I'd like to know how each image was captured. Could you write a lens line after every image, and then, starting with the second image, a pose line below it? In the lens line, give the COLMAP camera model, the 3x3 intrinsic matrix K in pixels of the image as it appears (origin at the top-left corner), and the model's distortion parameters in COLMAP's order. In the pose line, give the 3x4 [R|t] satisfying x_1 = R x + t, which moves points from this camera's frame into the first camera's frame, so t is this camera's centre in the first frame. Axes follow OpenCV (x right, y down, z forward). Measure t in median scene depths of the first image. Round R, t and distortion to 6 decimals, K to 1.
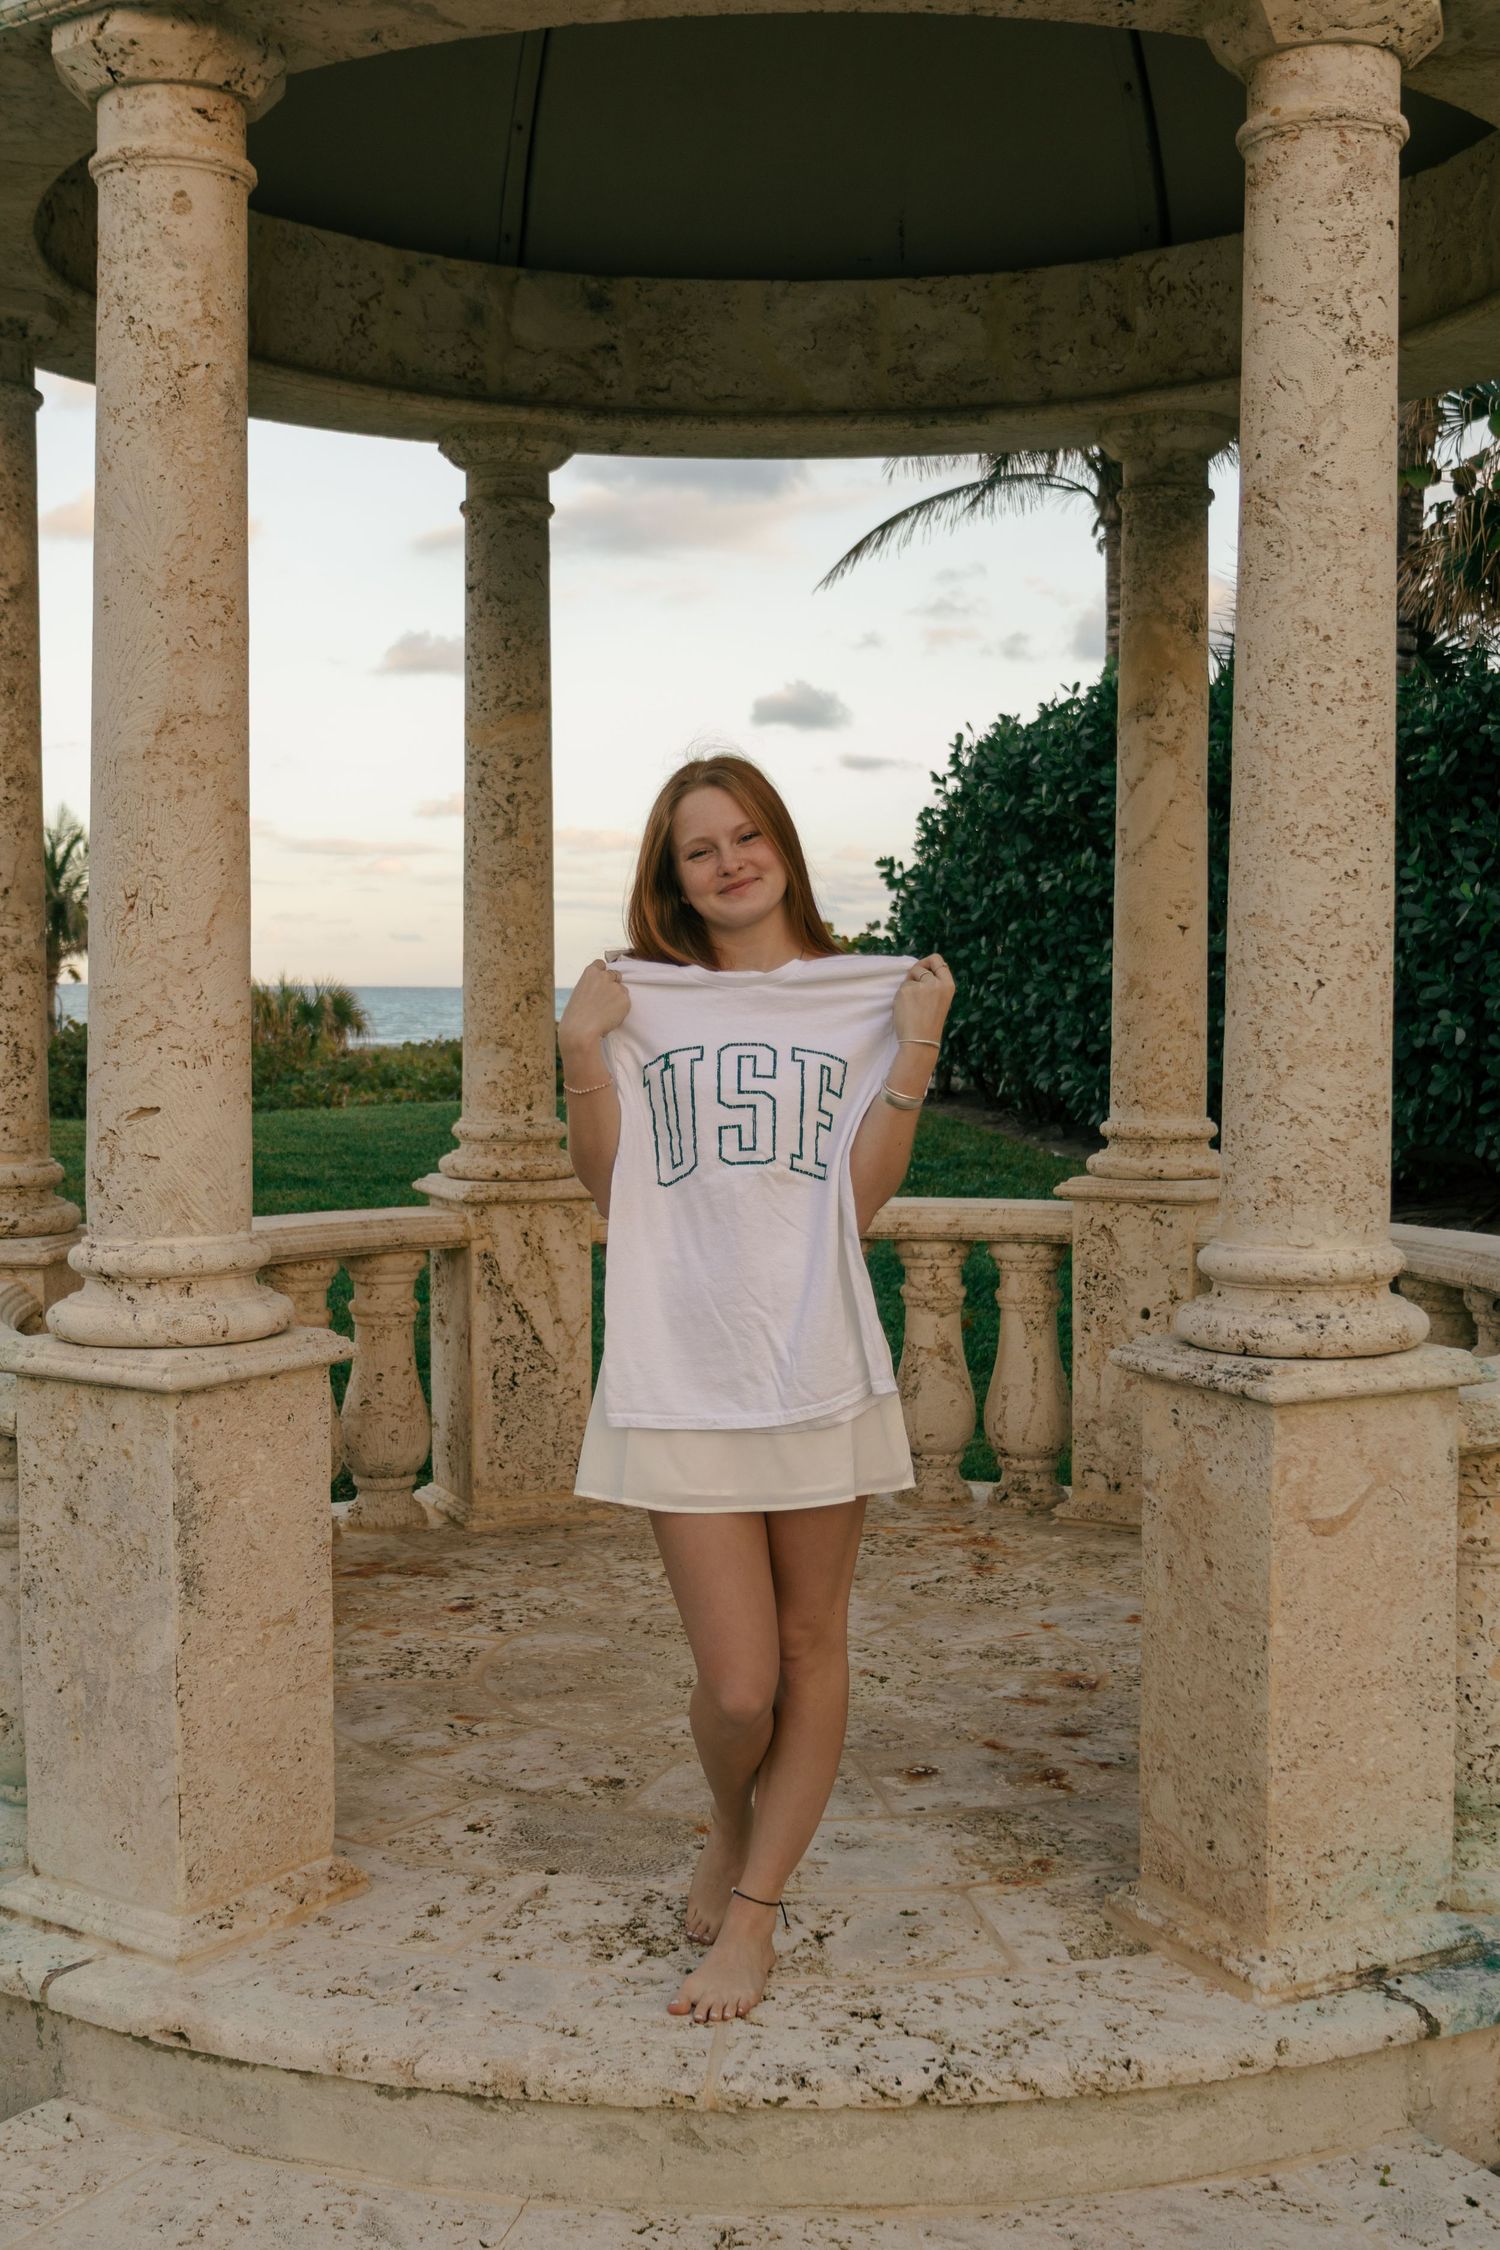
lens RADIAL K [[2678.6, 0, 749.8], [0, 2678.6, 1116.5], [0, 0, 1]] dist [-0.029554, 0.000000]
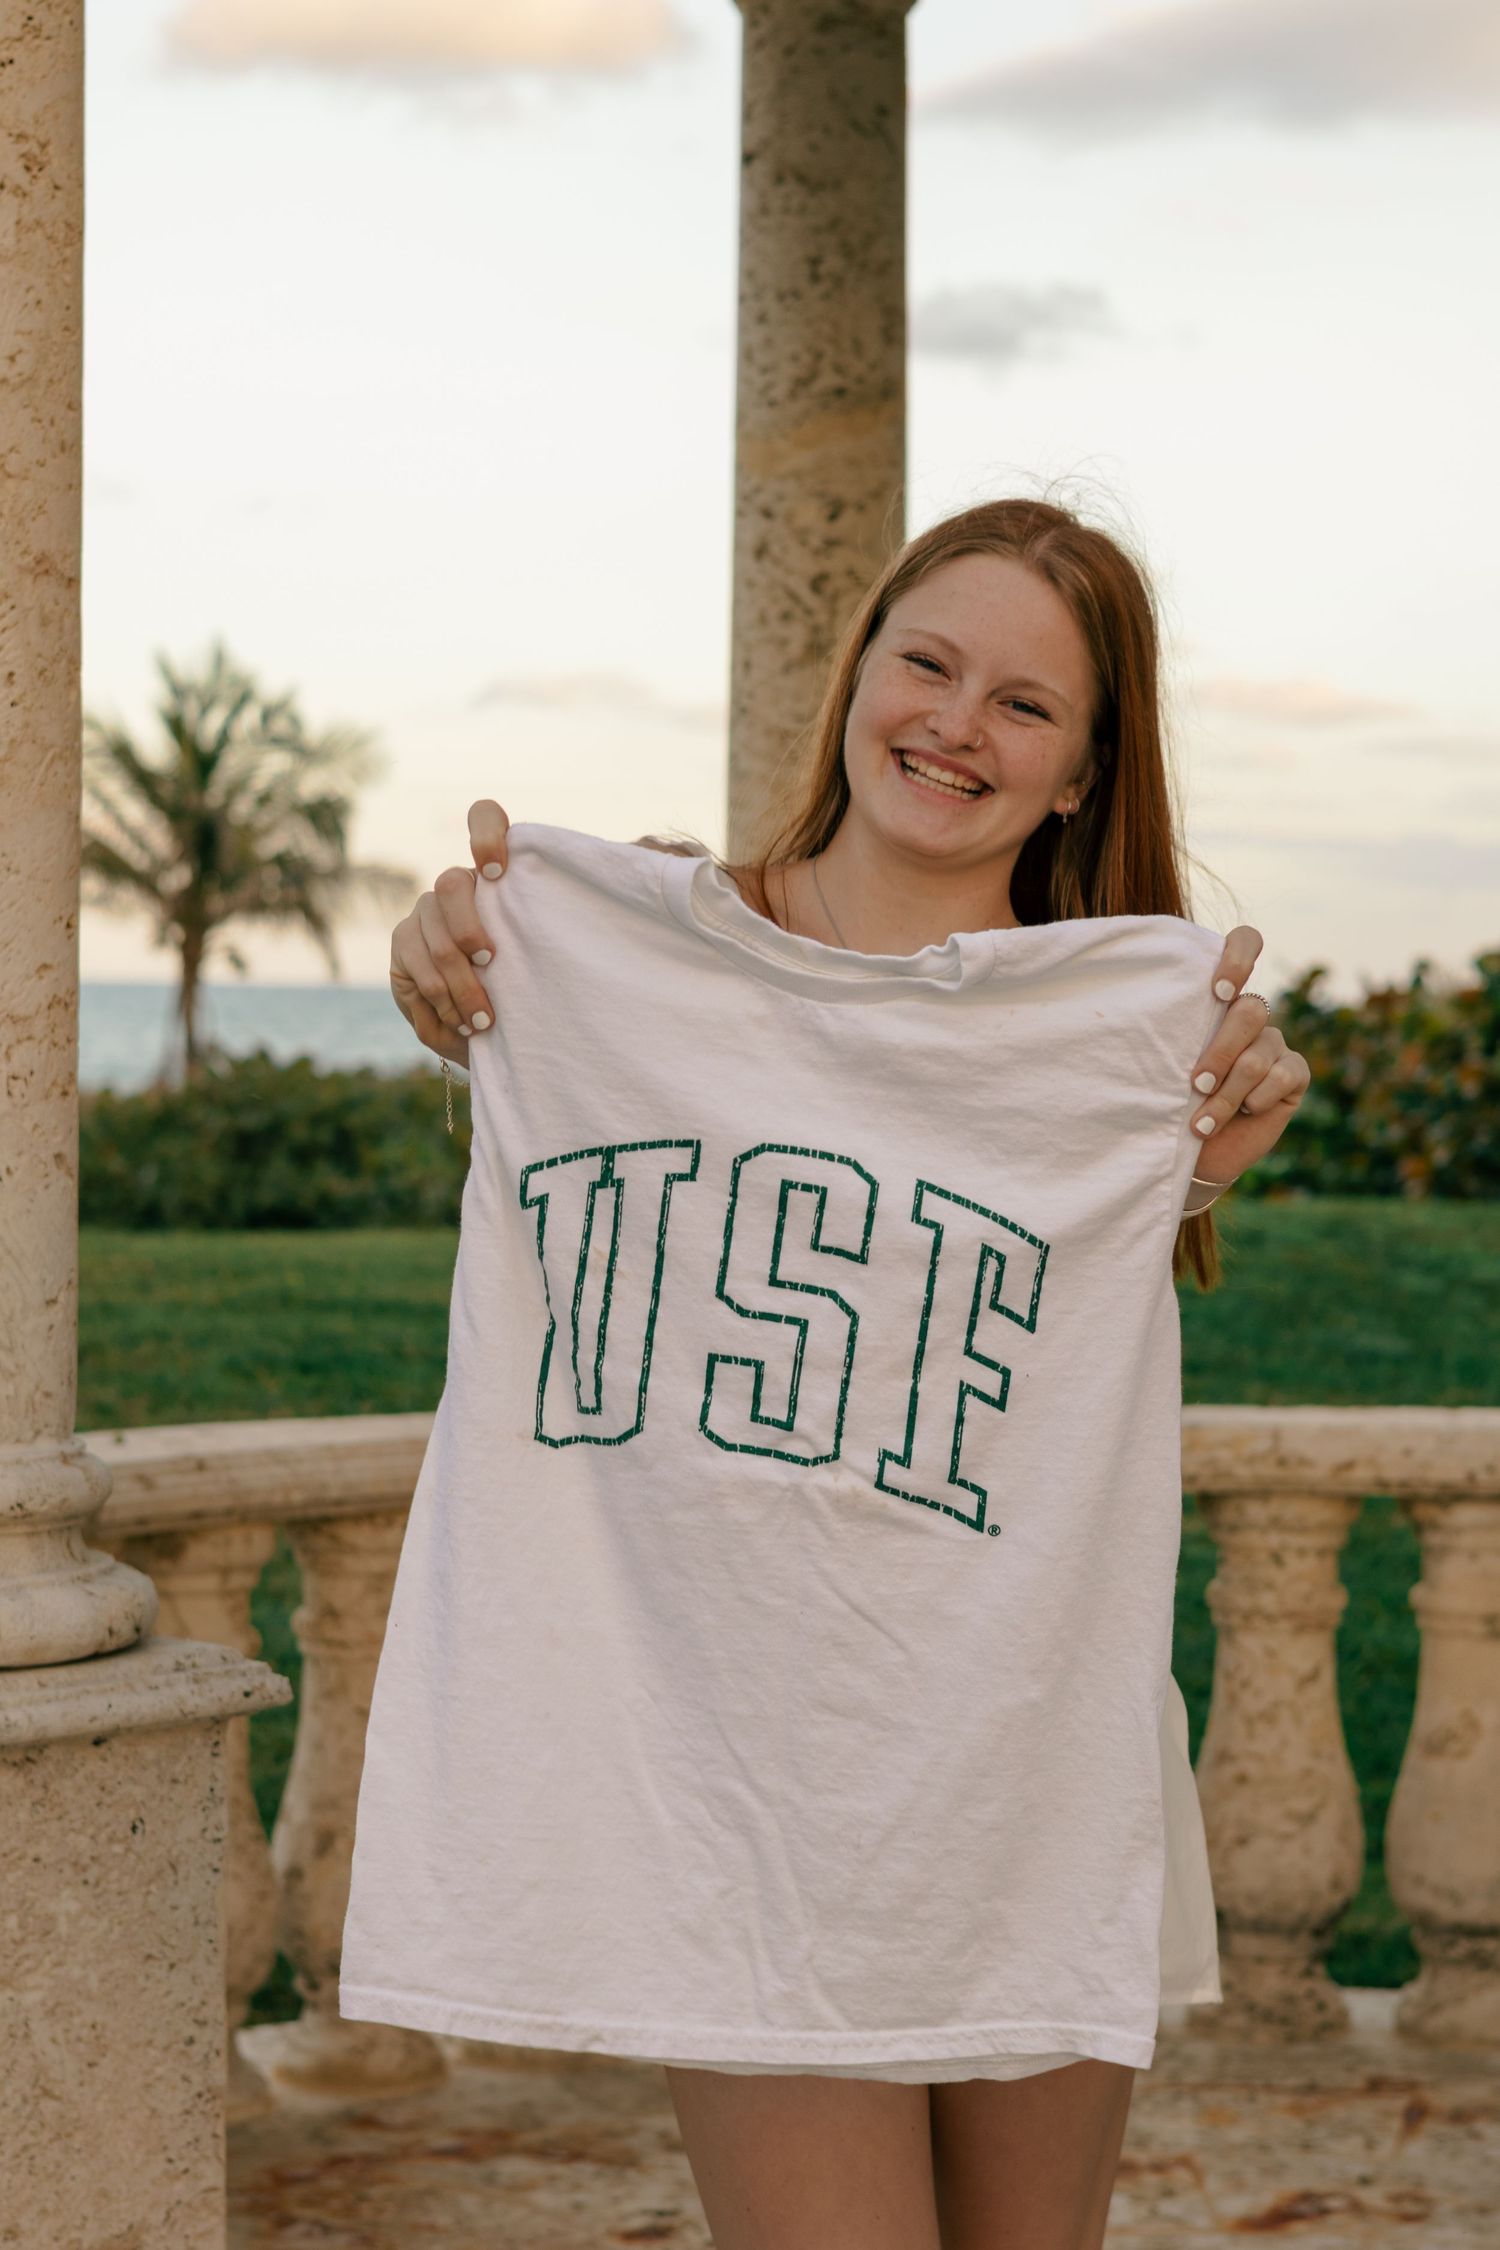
lens RADIAL K [[5259.8, 0, 750.9], [0, 5259.8, 1126.6], [0, 0, 1]] dist [0.029052, 0.000000]
pose [[0.987216, 0.015065, -0.158673, 0.057244], [-0.018931, 0.999559, -0.022883, 0.003676], [0.158258, 0.025594, 0.987066, 0.048812]]
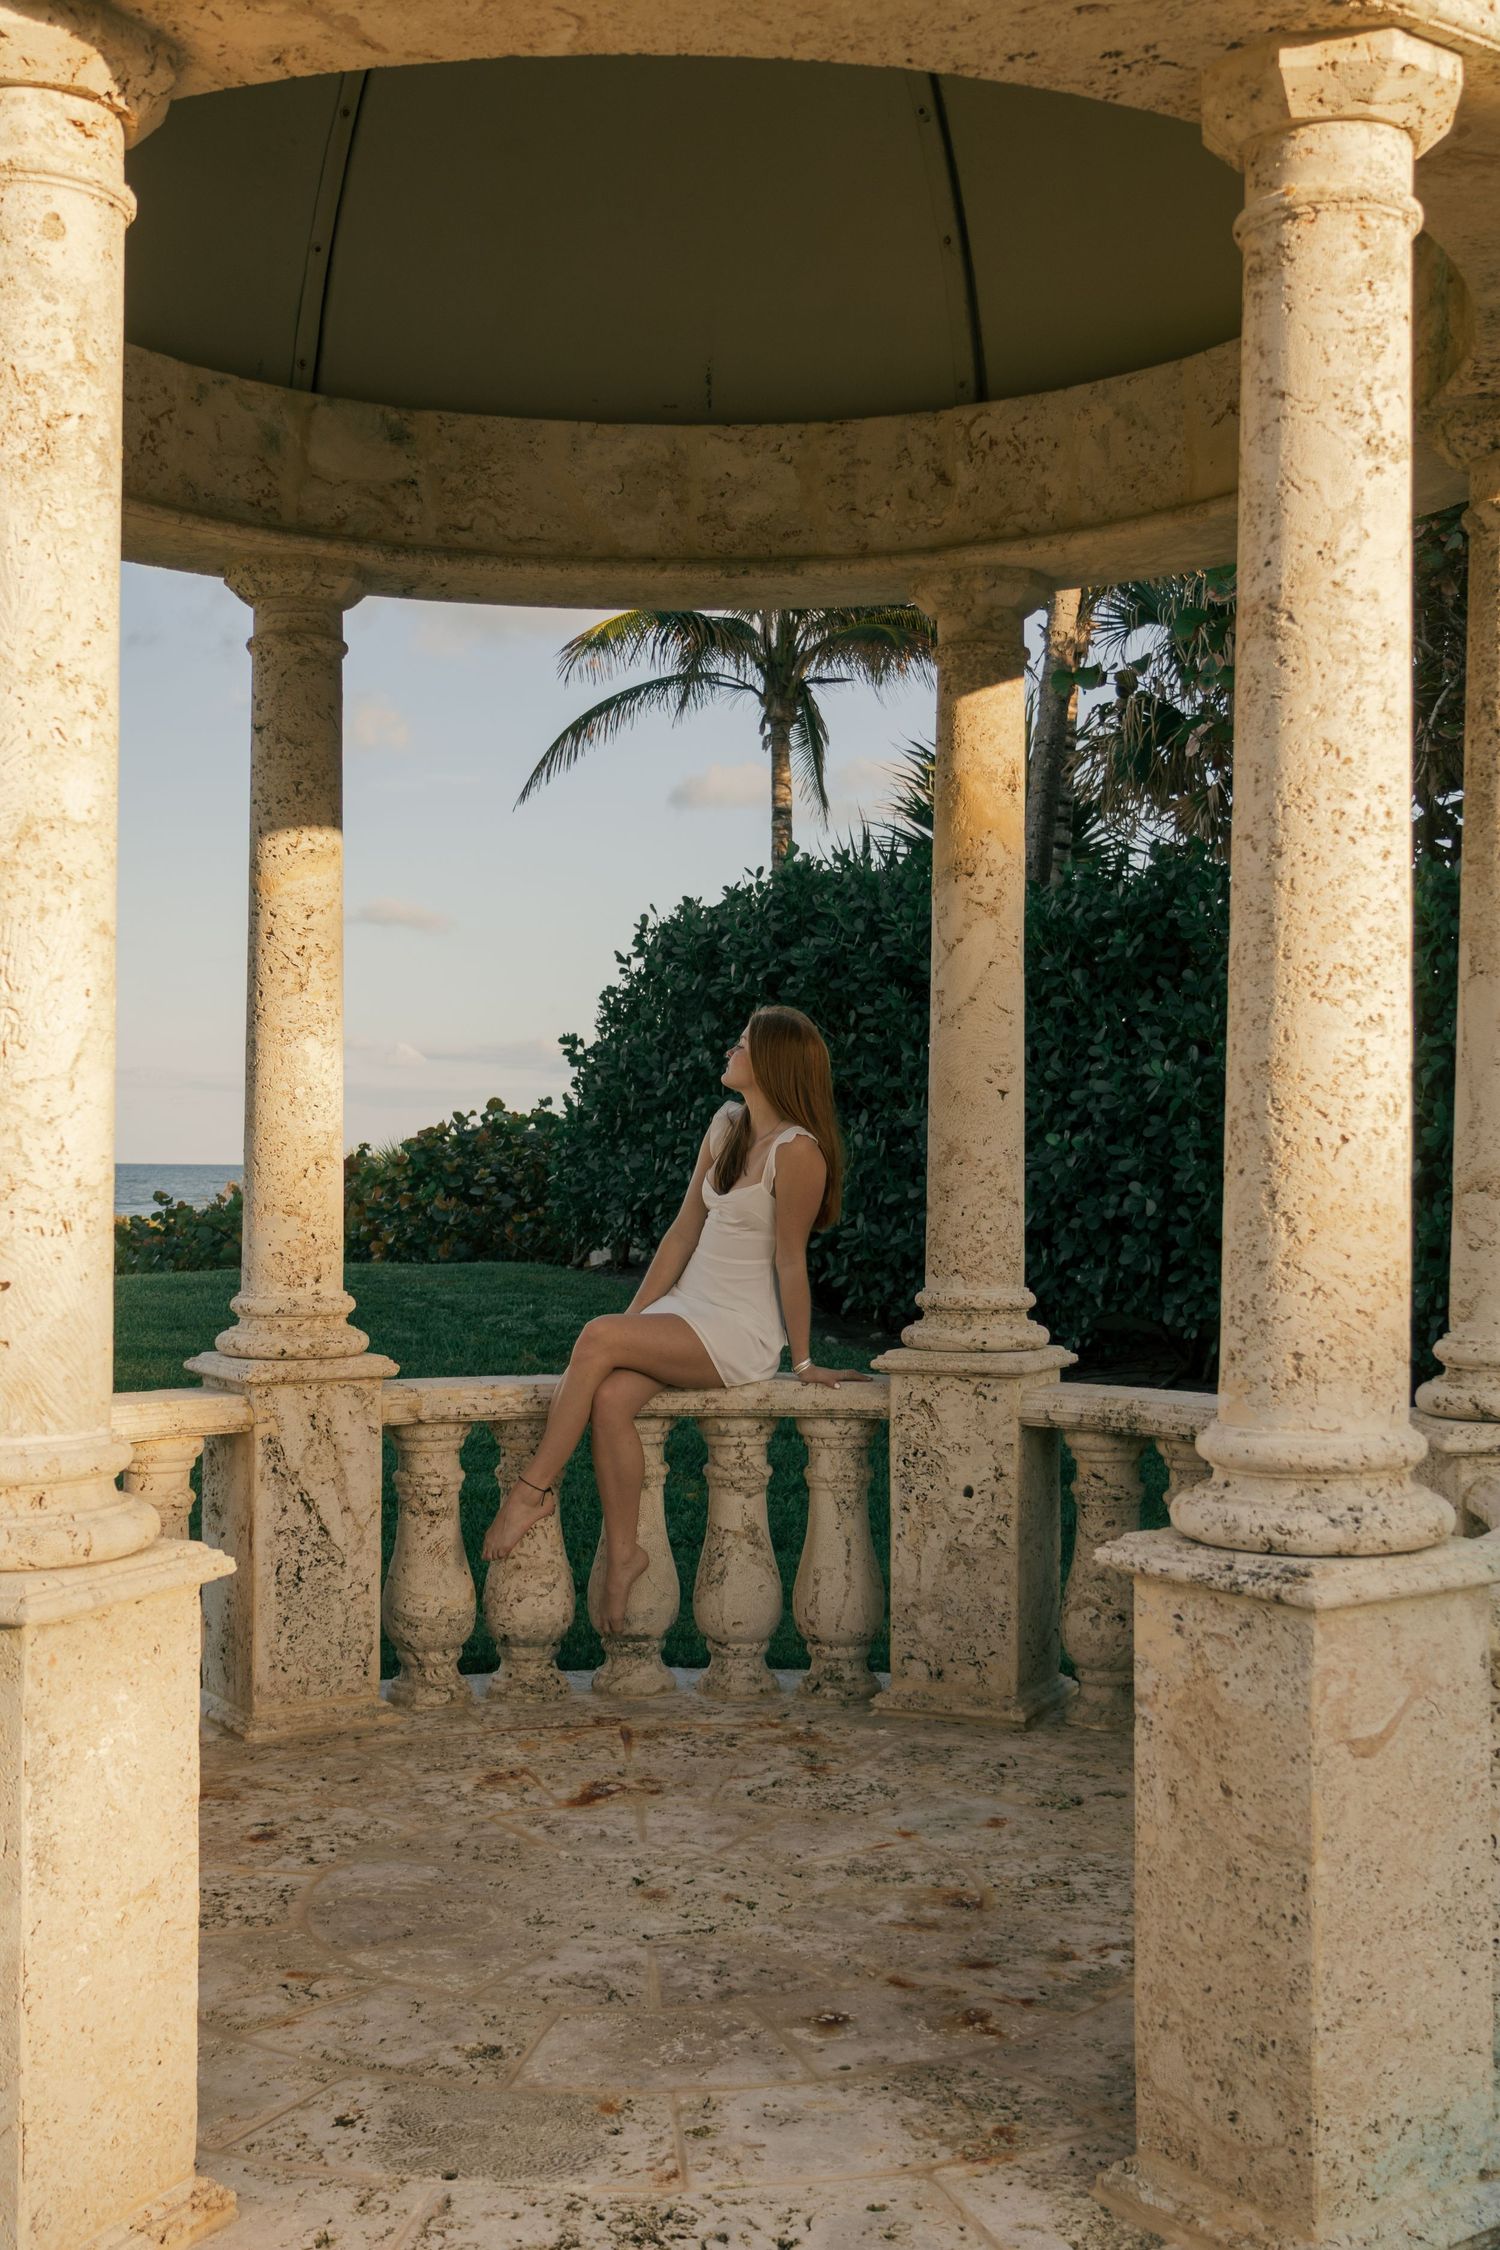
lens RADIAL K [[2520.8, 0, 754.0], [0, 2520.8, 1119.6], [0, 0, 1]] dist [0.012393, 0.000000]
pose [[0.988717, 0.004805, 0.149720, -0.069137], [0.005127, 0.997814, -0.065882, -0.000588], [-0.149709, 0.065906, 0.986531, 0.113844]]
